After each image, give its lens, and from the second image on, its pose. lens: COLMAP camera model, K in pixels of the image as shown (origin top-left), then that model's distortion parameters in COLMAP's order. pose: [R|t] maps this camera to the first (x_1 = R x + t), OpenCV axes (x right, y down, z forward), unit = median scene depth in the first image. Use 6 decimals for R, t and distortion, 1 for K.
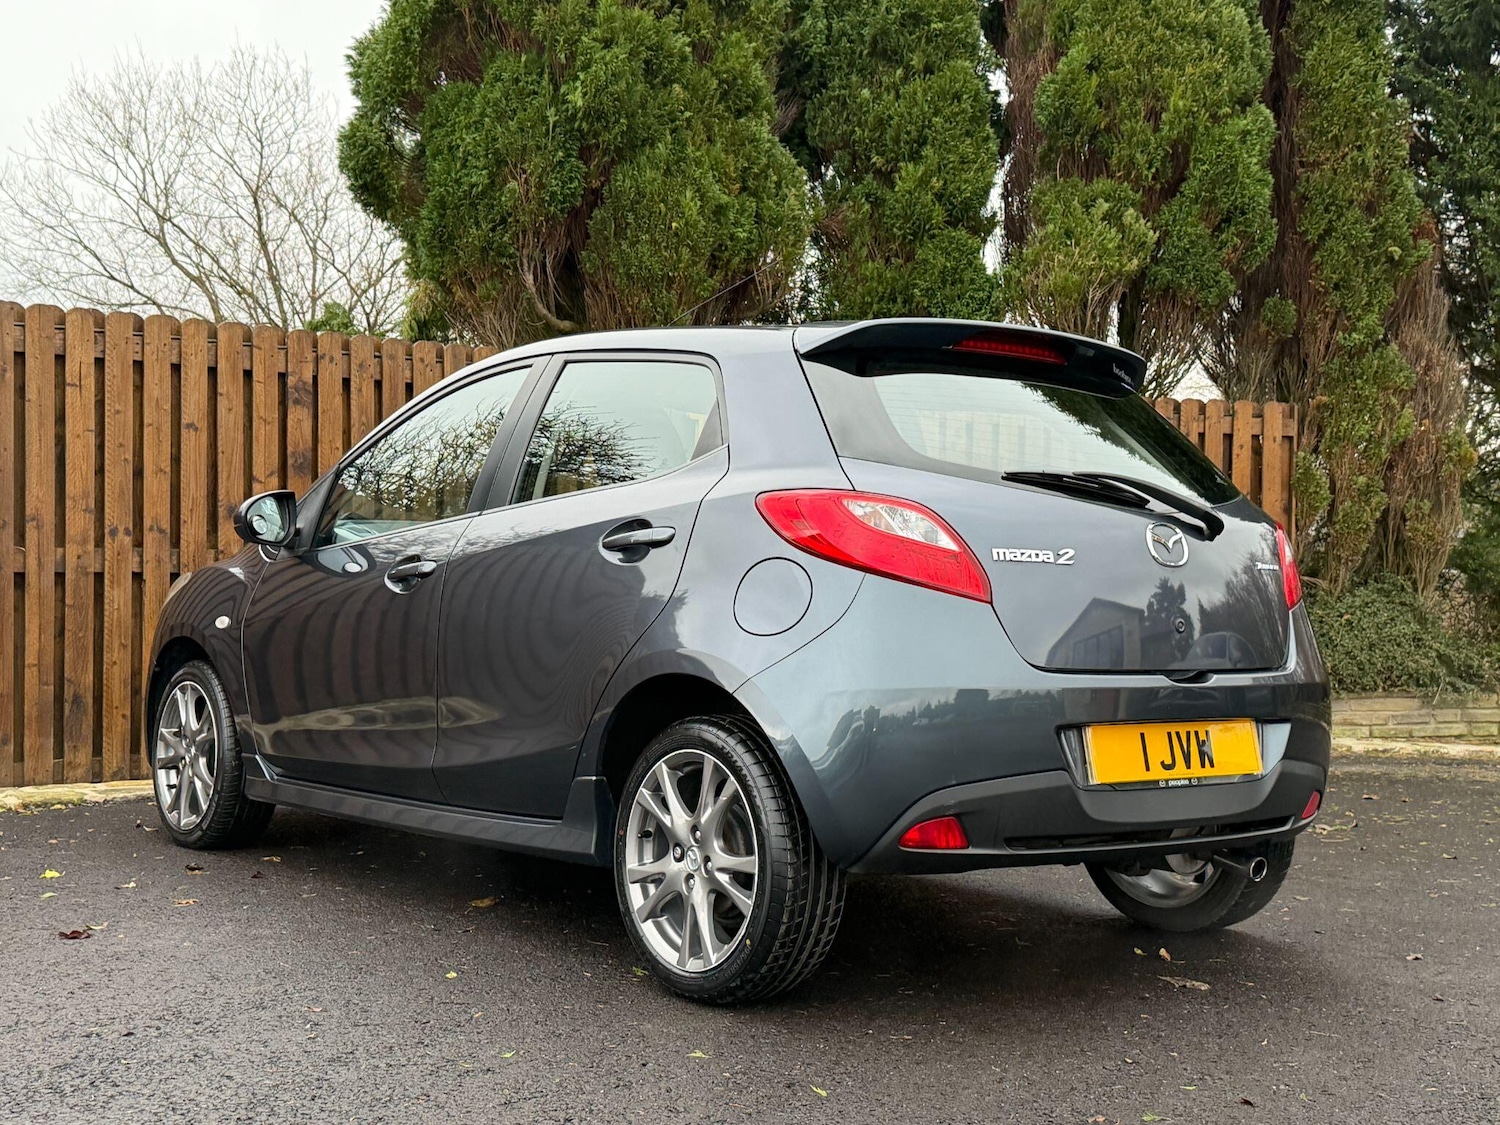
lens RADIAL K [[1906.7, 0, 744.5], [0, 1906.7, 558.1], [0, 0, 1]] dist [0.218401, -0.522582]
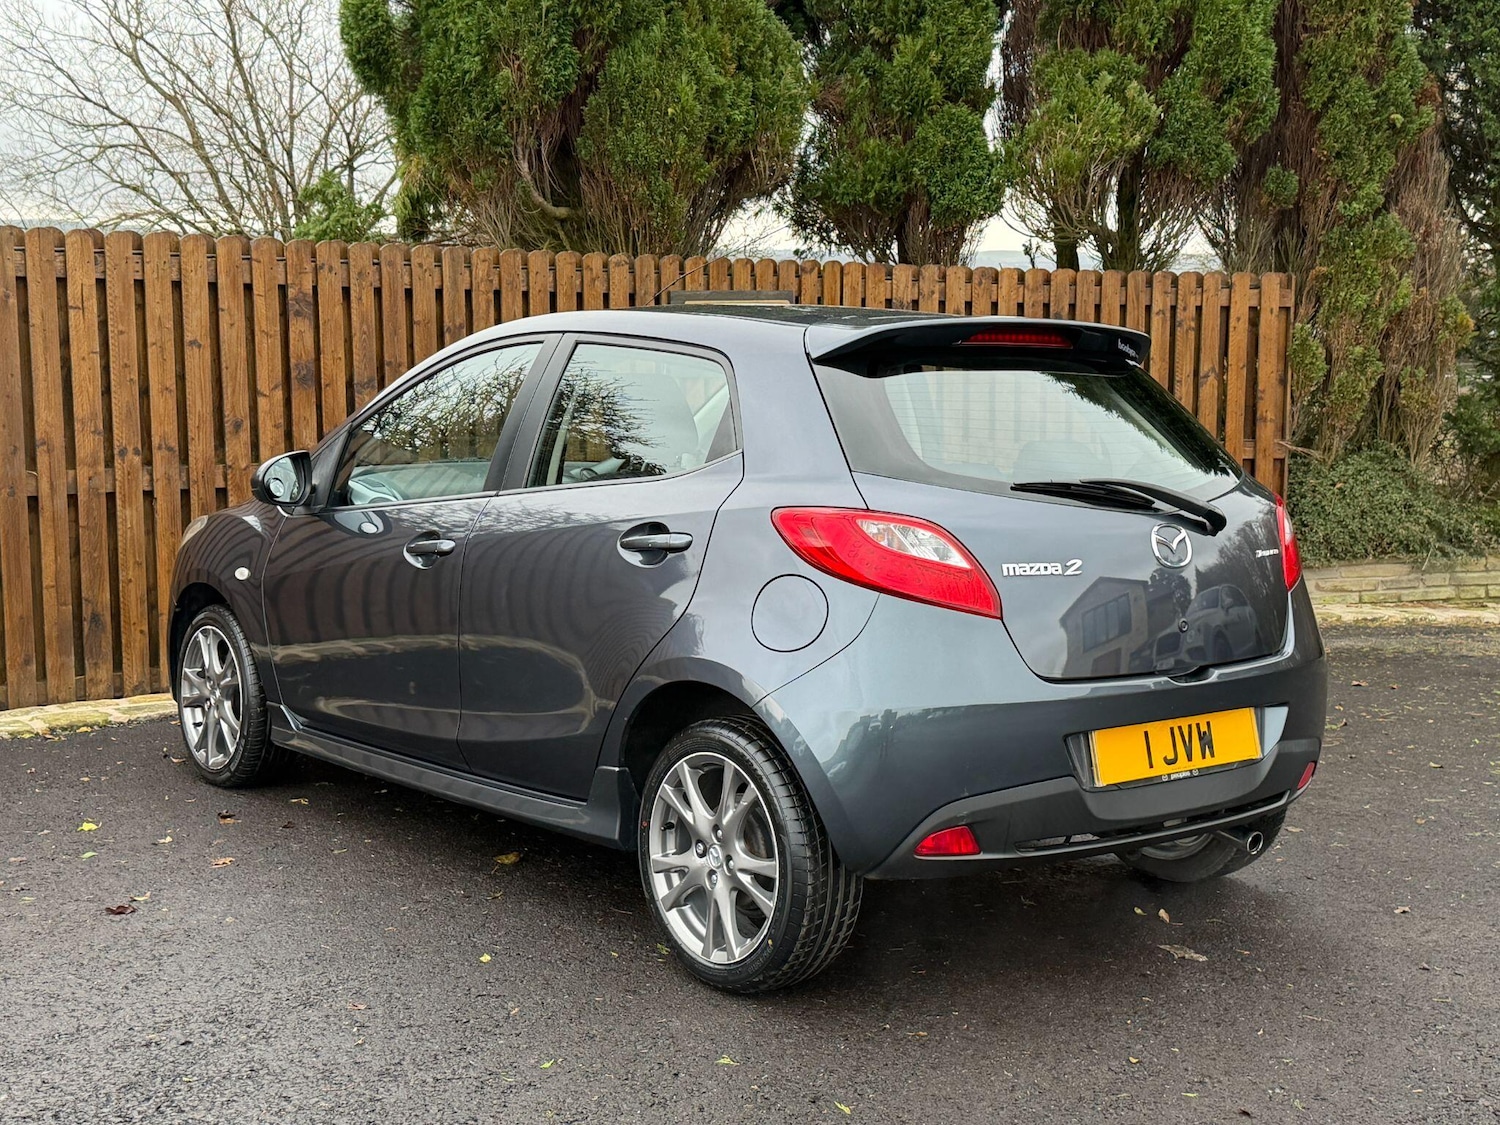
lens RADIAL K [[1906.7, 0, 744.5], [0, 1906.7, 558.1], [0, 0, 1]] dist [0.218401, -0.522582]
pose [[0.999899, -0.013398, 0.004659, -0.006001], [0.012830, 0.994298, 0.105858, -0.050613], [-0.006050, -0.105788, 0.994370, -0.009439]]
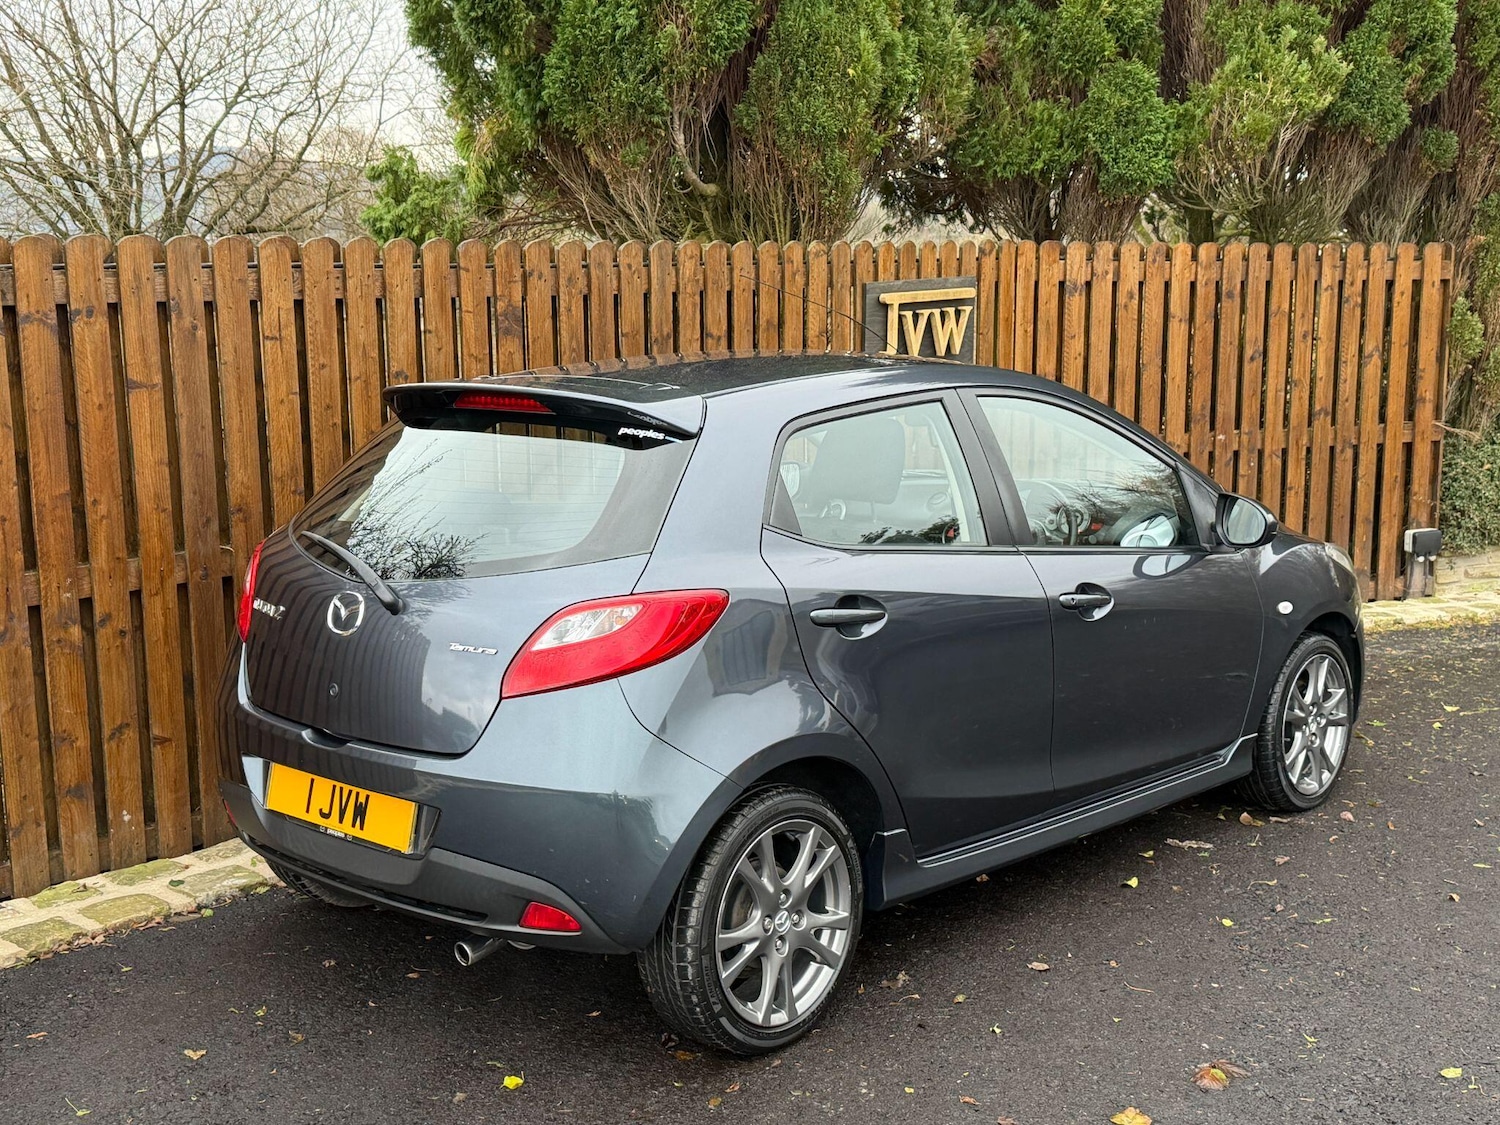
lens RADIAL K [[1790.4, 0, 741.2], [0, 1790.4, 555.5], [0, 0, 1]] dist [0.205880, -0.461981]
pose [[0.989330, -0.048378, 0.137425, -0.212677], [0.026557, 0.987339, 0.156388, -0.091076], [-0.143251, -0.151070, 0.978089, 0.189155]]
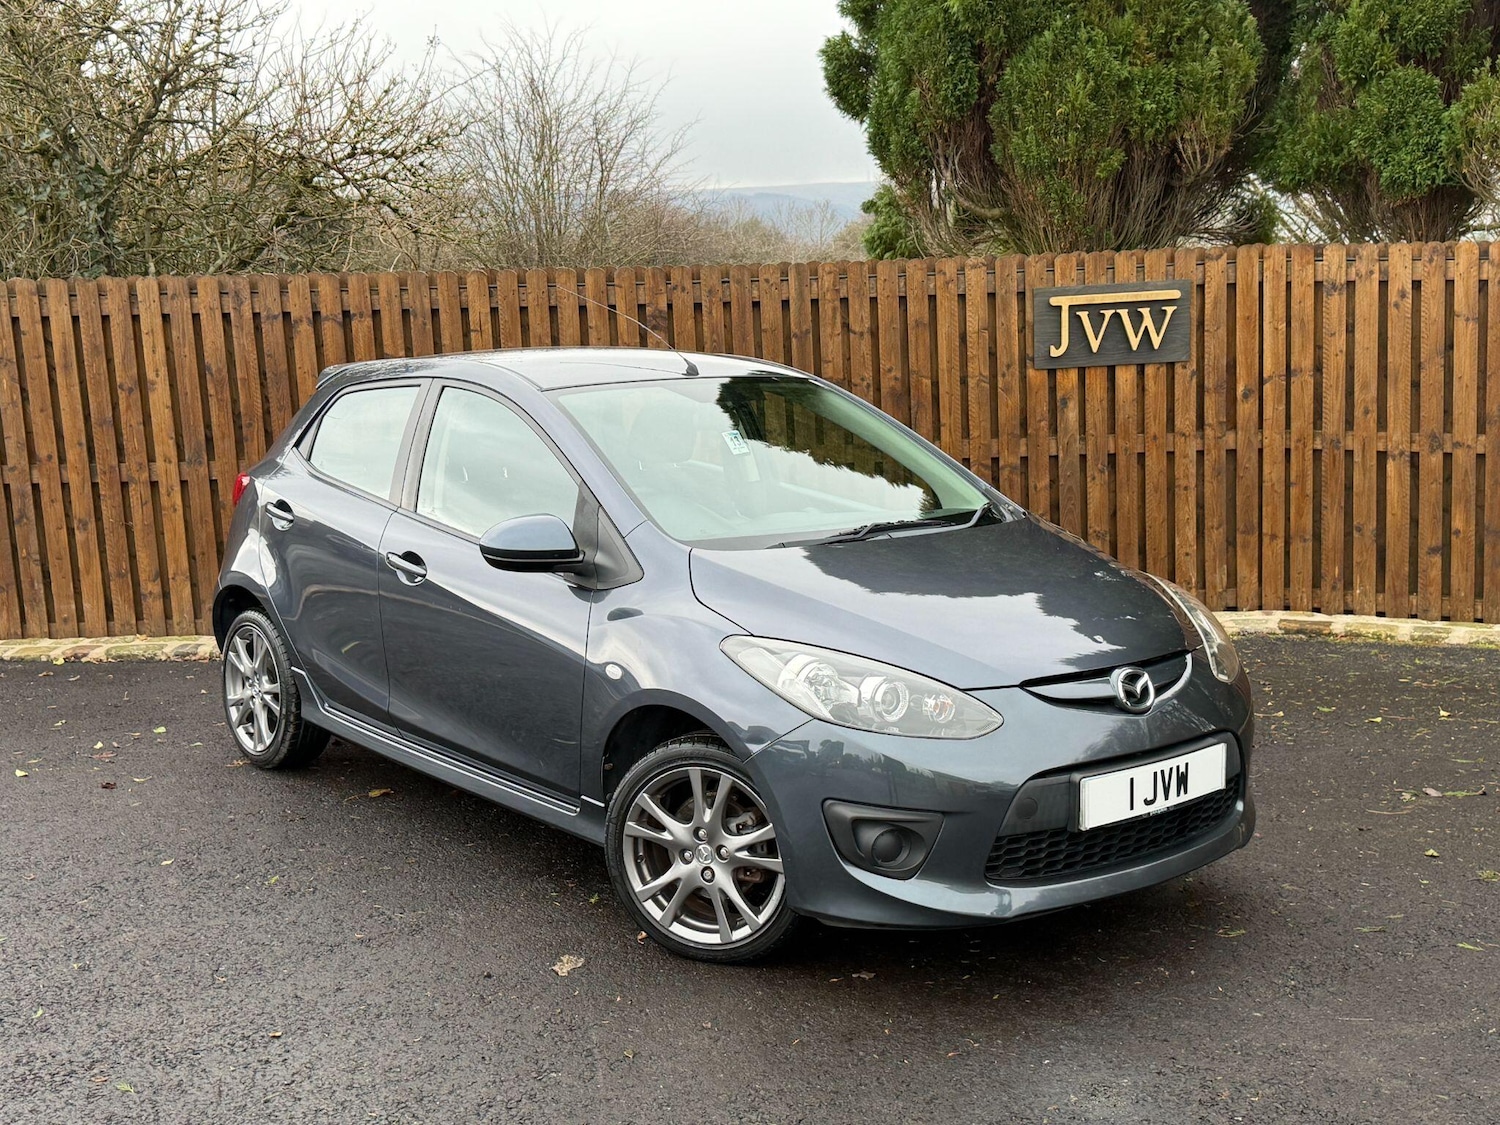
lens RADIAL K [[1750.3, 0, 737.1], [0, 1750.3, 560.7], [0, 0, 1]] dist [0.213169, -0.503804]
pose [[0.783672, 0.056699, -0.618582, 0.440597], [0.035854, 0.990036, 0.136170, -0.073815], [0.620140, -0.128892, 0.773831, 0.133351]]
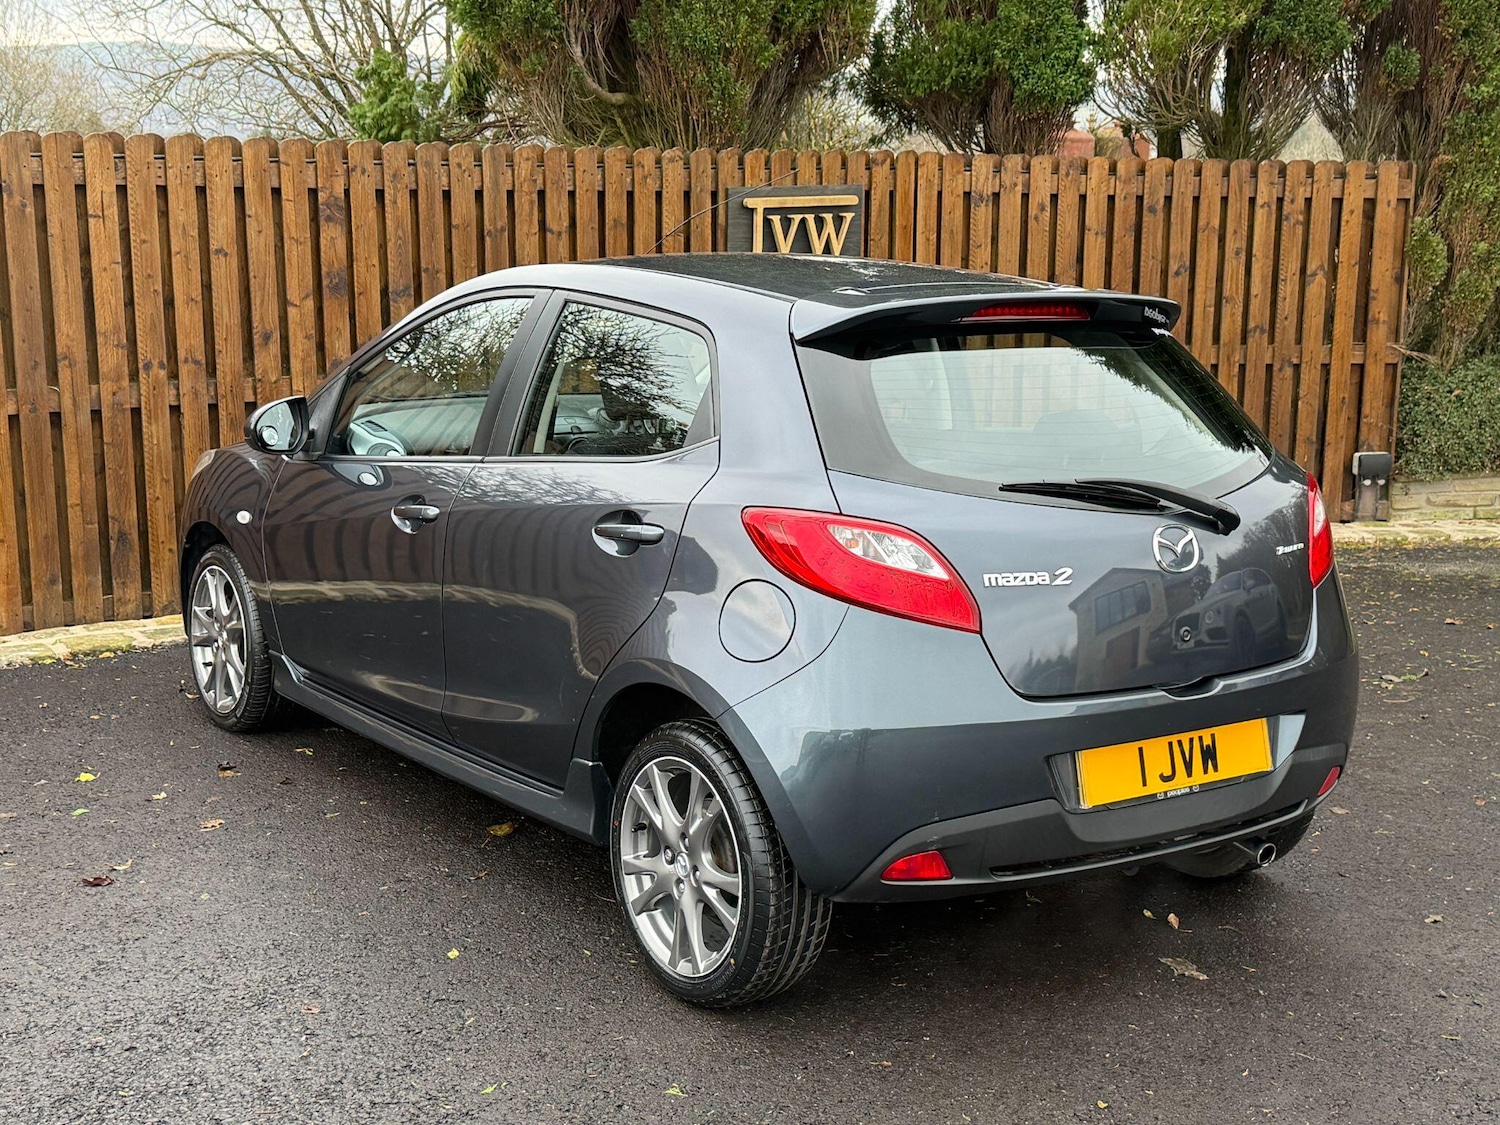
lens RADIAL K [[1982.3, 0, 742.3], [0, 1982.3, 556.2], [0, 0, 1]] dist [0.210731, -0.497885]
pose [[0.998152, 0.004890, -0.060569, 0.029139], [0.006162, 0.983473, 0.180949, -0.083255], [0.060453, -0.180988, 0.981626, 0.004973]]
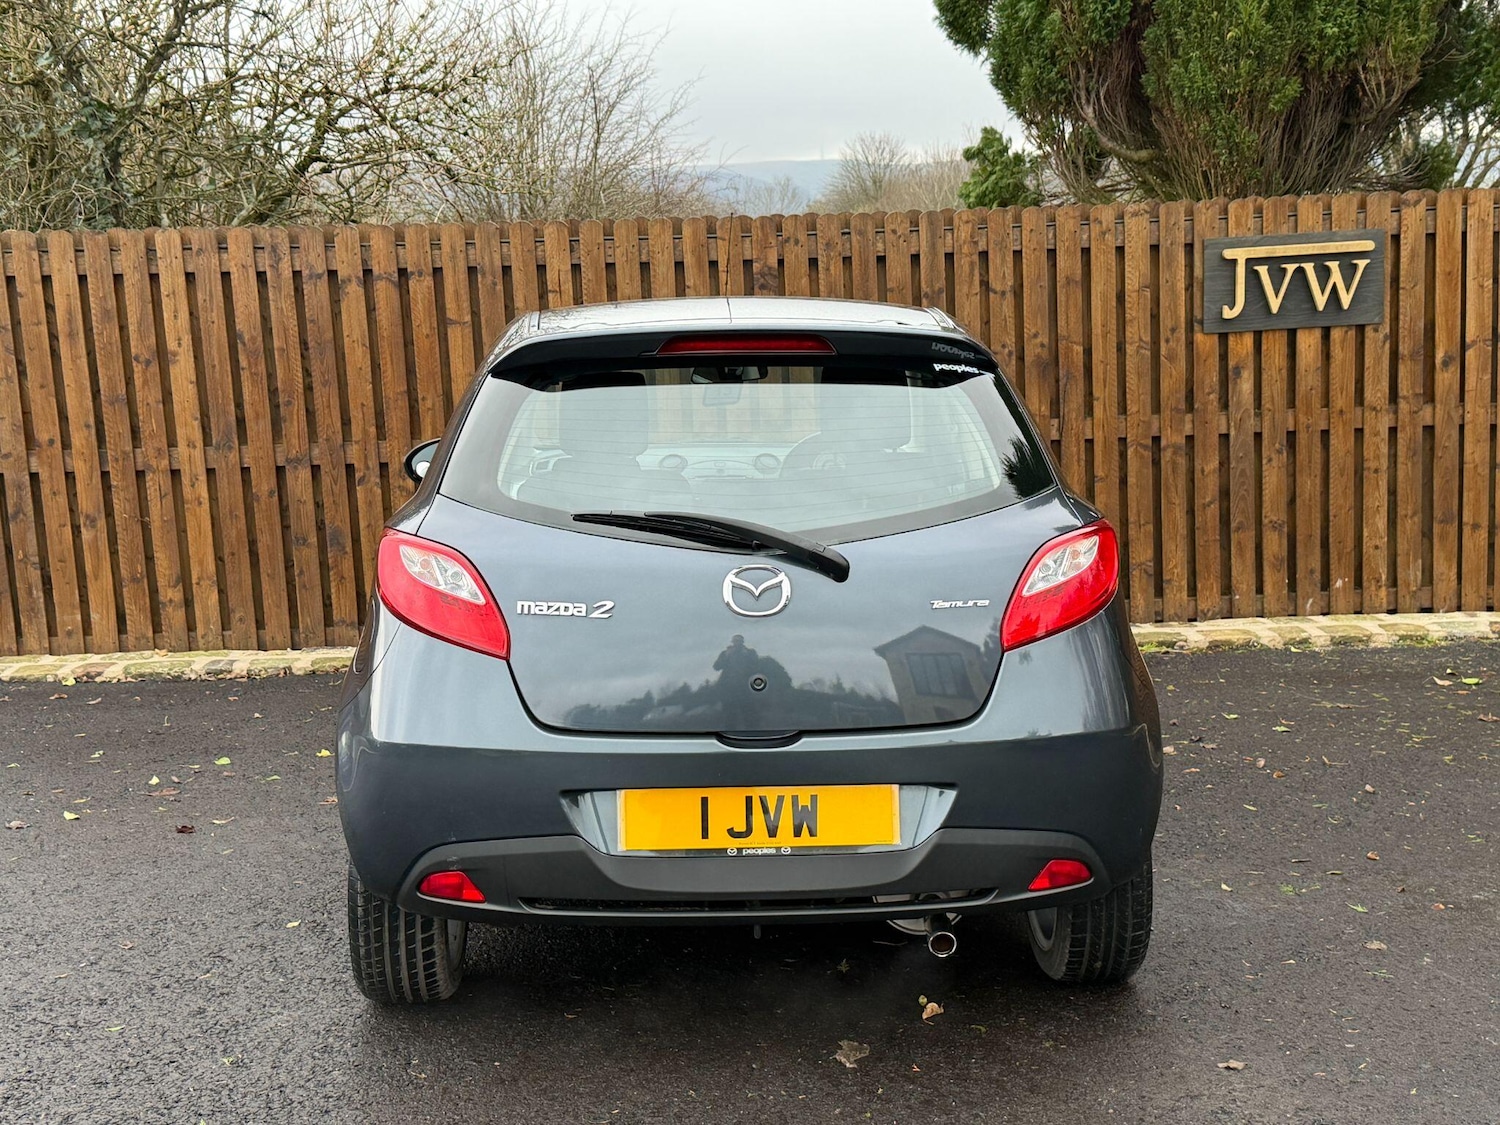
lens RADIAL K [[1902.0, 0, 750.0], [0, 1902.0, 567.9], [0, 0, 1]] dist [0.216694, -0.506404]
pose [[0.804347, 0.050529, -0.592007, 0.335098], [0.038049, 0.989952, 0.136190, -0.062578], [0.592940, -0.132069, 0.794342, 0.132442]]
